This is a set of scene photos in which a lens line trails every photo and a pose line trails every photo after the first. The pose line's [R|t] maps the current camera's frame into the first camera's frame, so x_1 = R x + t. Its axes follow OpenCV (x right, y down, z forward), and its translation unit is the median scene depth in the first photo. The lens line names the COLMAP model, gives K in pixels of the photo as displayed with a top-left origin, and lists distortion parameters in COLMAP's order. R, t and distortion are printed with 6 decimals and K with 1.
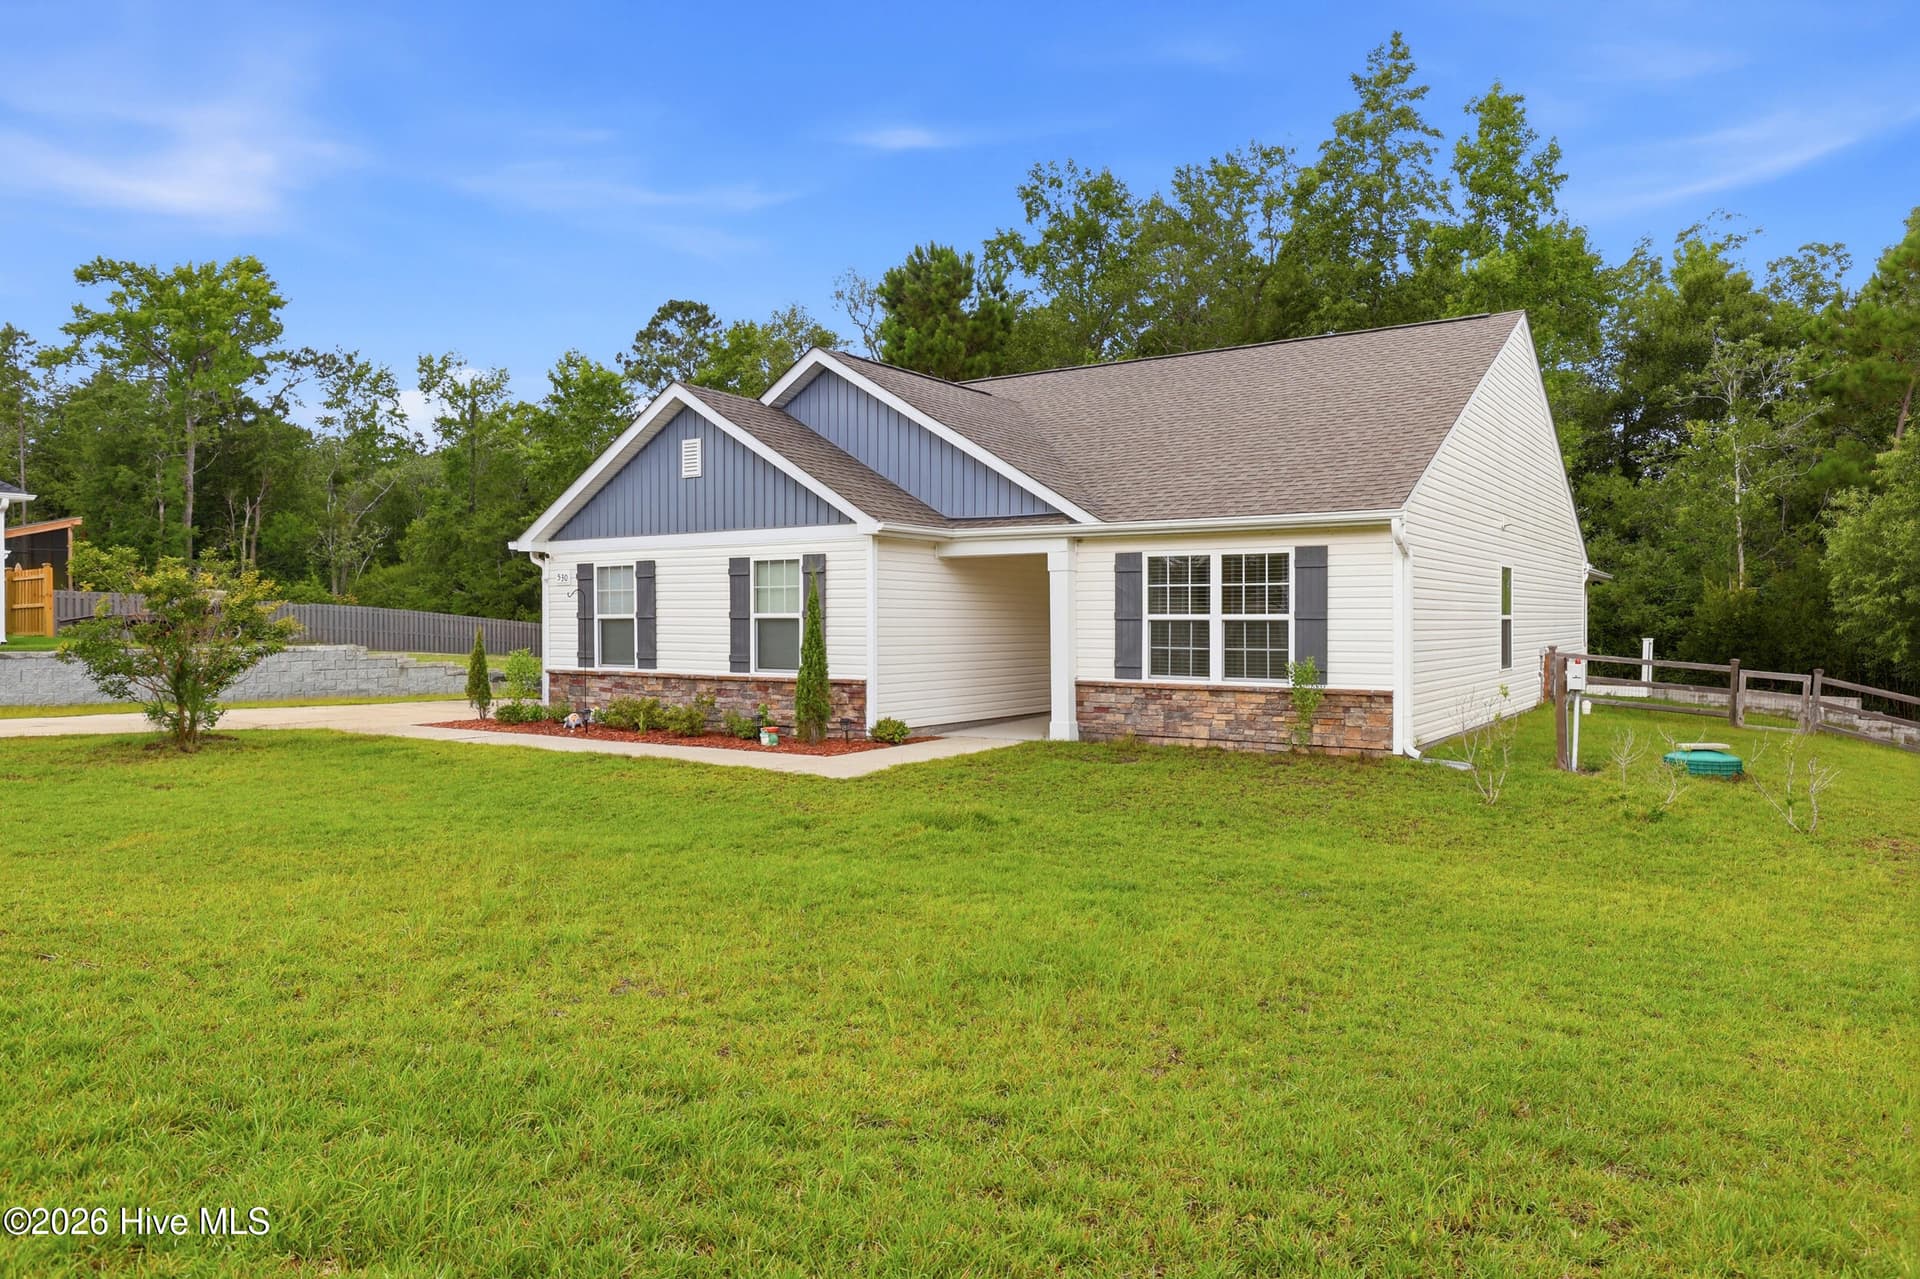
lens RADIAL K [[1245.6, 0, 960.0], [0, 1245.6, 639.5], [0, 0, 1]] dist [-0.000416, -0.002022]
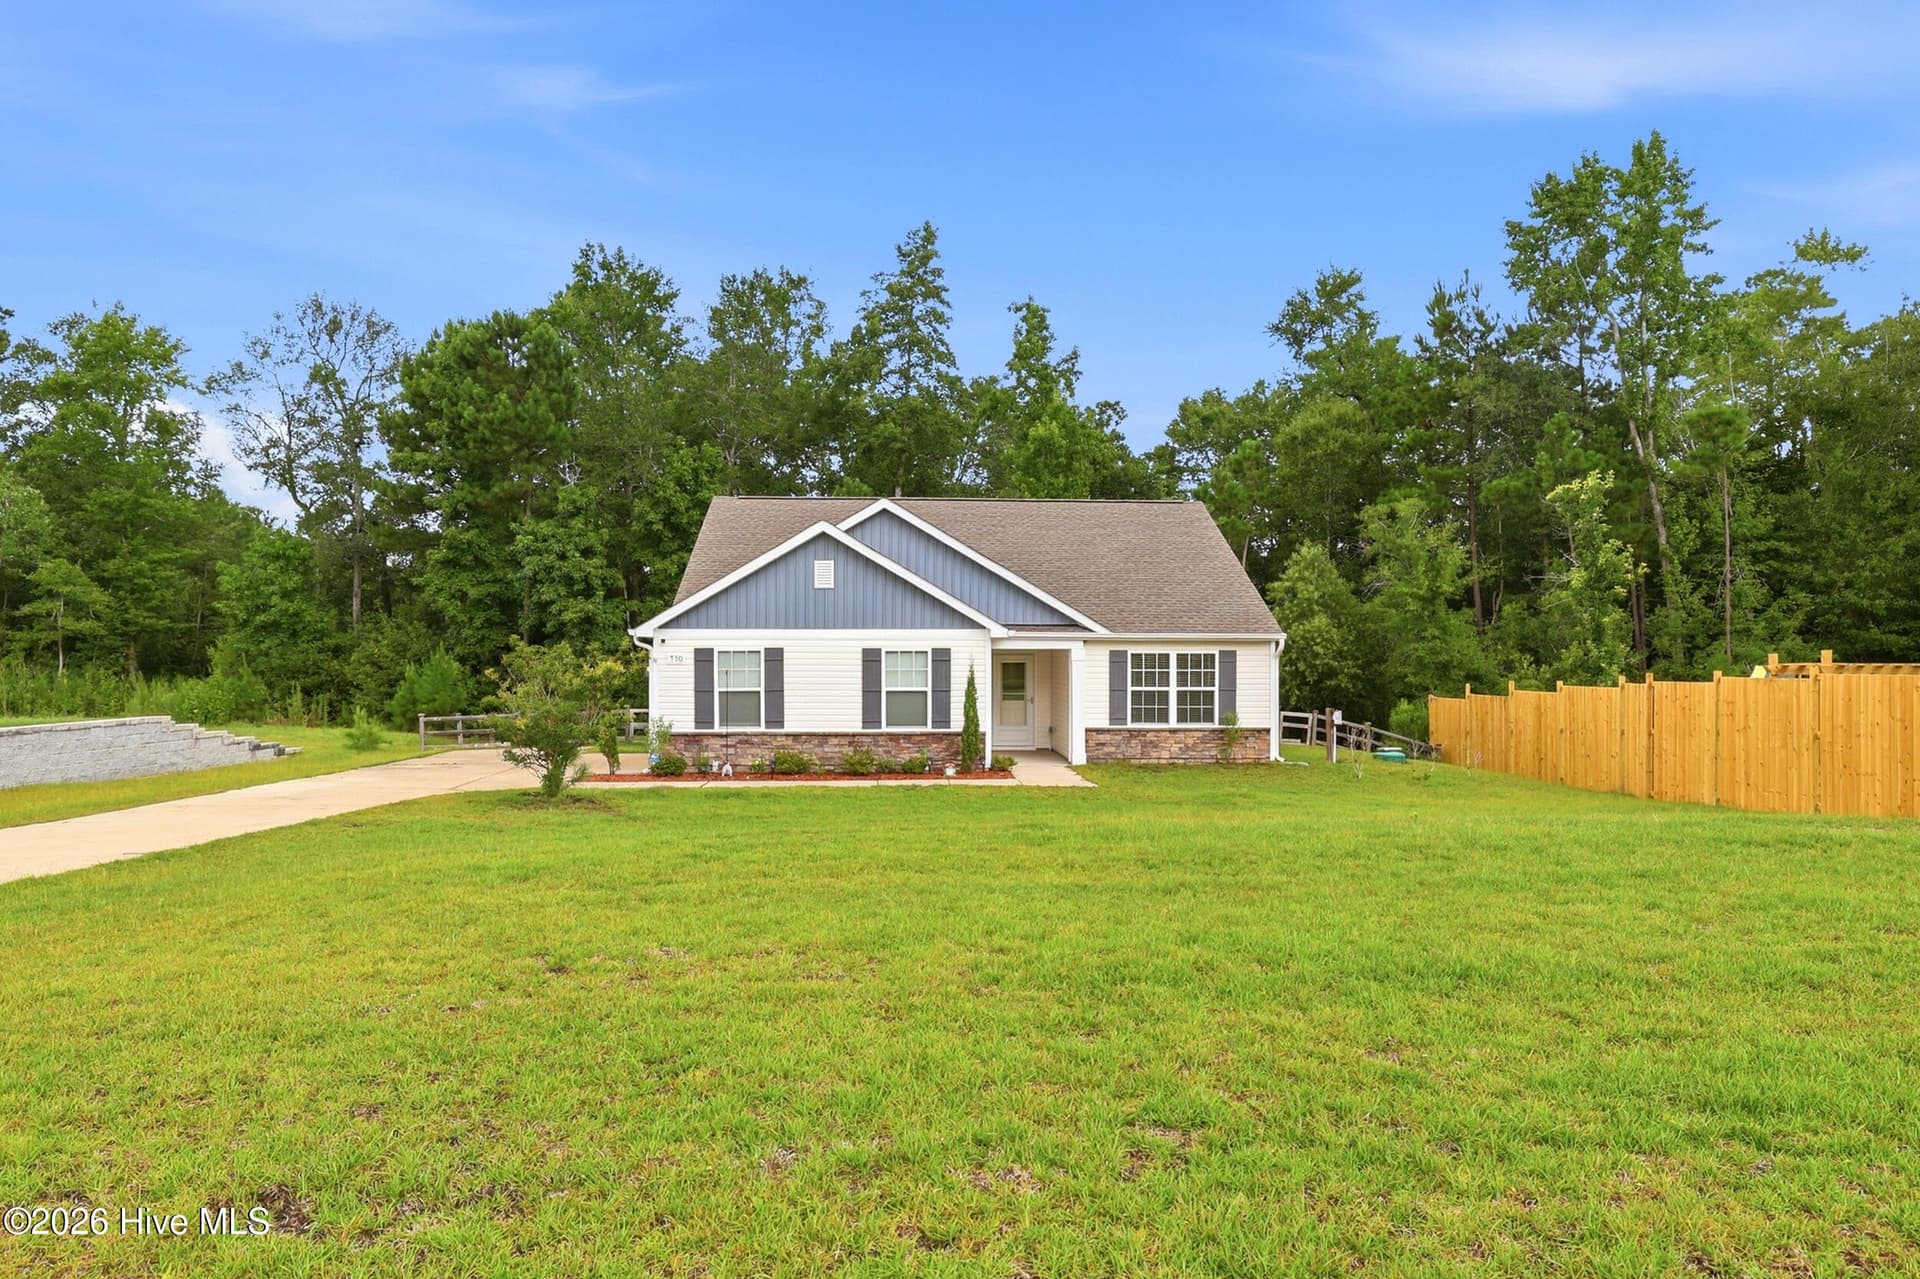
lens RADIAL K [[1373.2, 0, 960.0], [0, 1373.2, 639.5], [0, 0, 1]] dist [-0.001326, -0.000103]
pose [[0.788466, 0.009053, 0.615012, -1.056952], [0.007331, 0.999682, -0.024114, -0.037041], [-0.615035, 0.023522, 0.788149, -0.297023]]
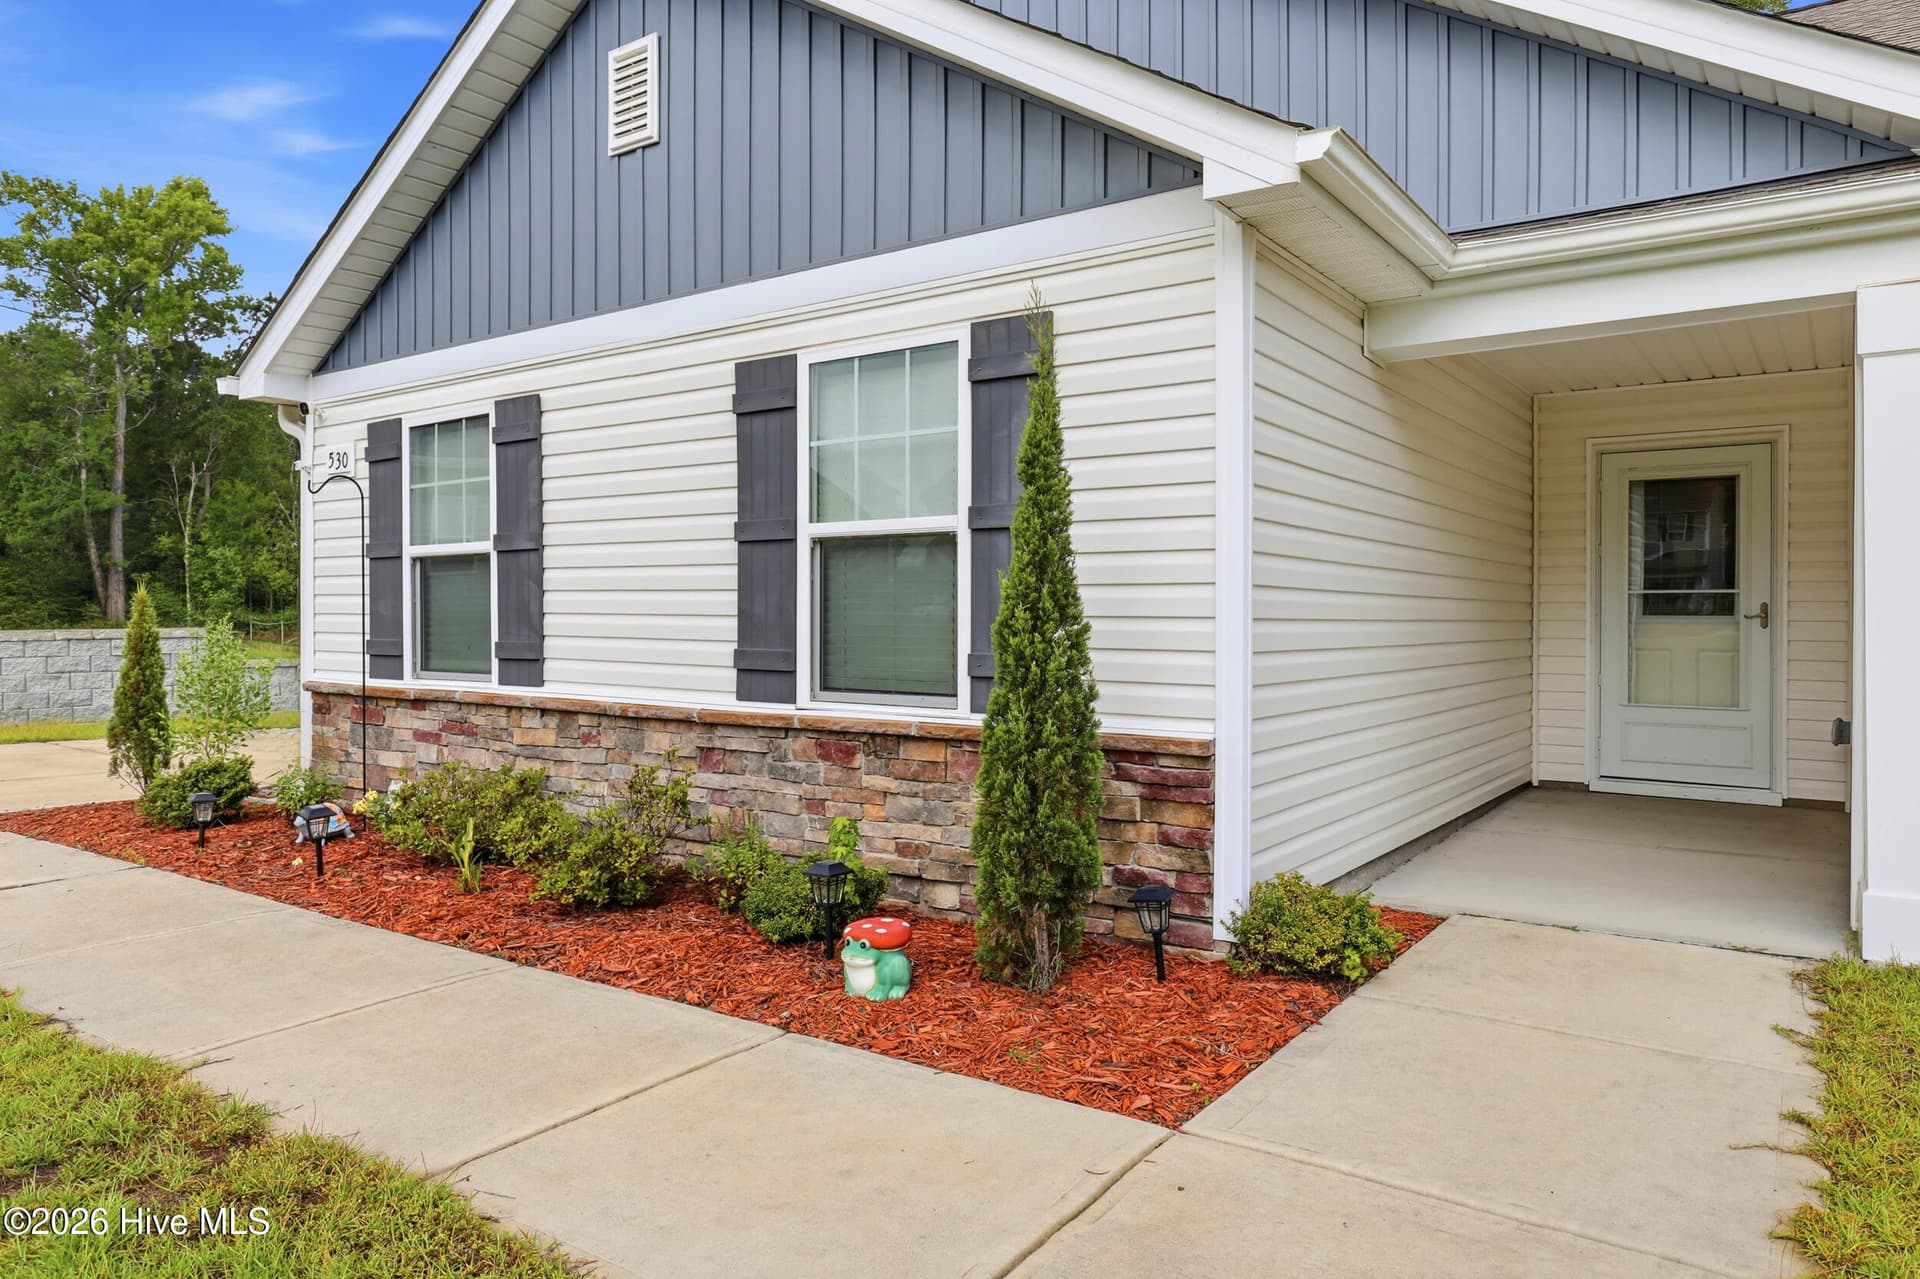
lens RADIAL K [[1245.6, 0, 960.0], [0, 1245.6, 639.5], [0, 0, 1]] dist [-0.000416, -0.002022]
pose [[0.999752, 0.004677, -0.021760, -0.116962], [-0.004633, 0.999987, 0.002046, 0.008813], [0.021770, -0.001944, 0.999761, 0.664276]]
